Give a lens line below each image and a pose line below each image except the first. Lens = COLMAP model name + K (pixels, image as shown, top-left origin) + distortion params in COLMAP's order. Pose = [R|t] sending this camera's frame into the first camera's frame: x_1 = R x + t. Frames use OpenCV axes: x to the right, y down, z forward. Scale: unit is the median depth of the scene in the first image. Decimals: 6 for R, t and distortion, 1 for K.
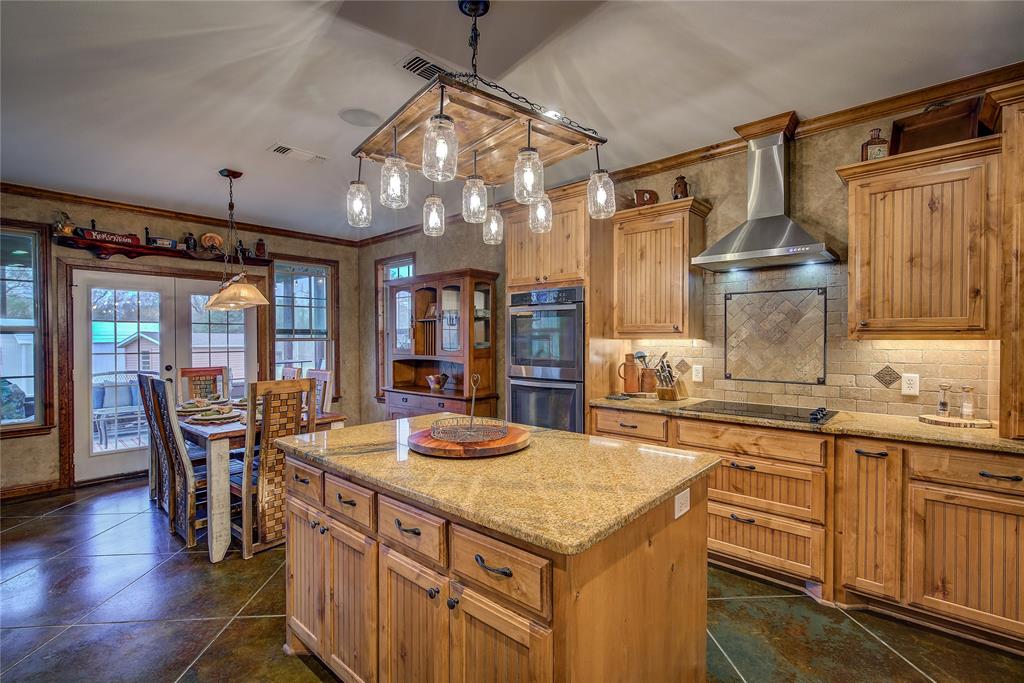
lens RADIAL K [[467.1, 0, 510.3], [0, 467.1, 341.8], [0, 0, 1]] dist [-0.000018, -0.000070]
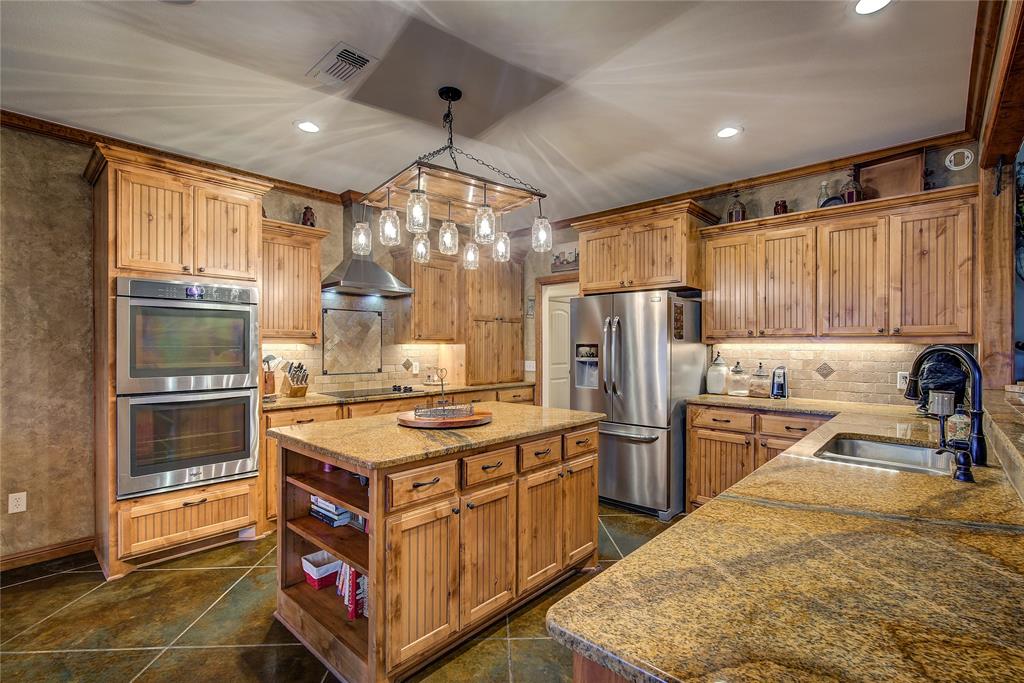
lens RADIAL K [[467.1, 0, 513.4], [0, 467.1, 348.6], [0, 0, 1]] dist [-0.000018, -0.000070]
pose [[0.005960, -0.003426, 0.999976, -0.811724], [0.007786, 0.999964, 0.003380, 0.006930], [-0.999952, 0.007765, 0.005987, 0.464498]]
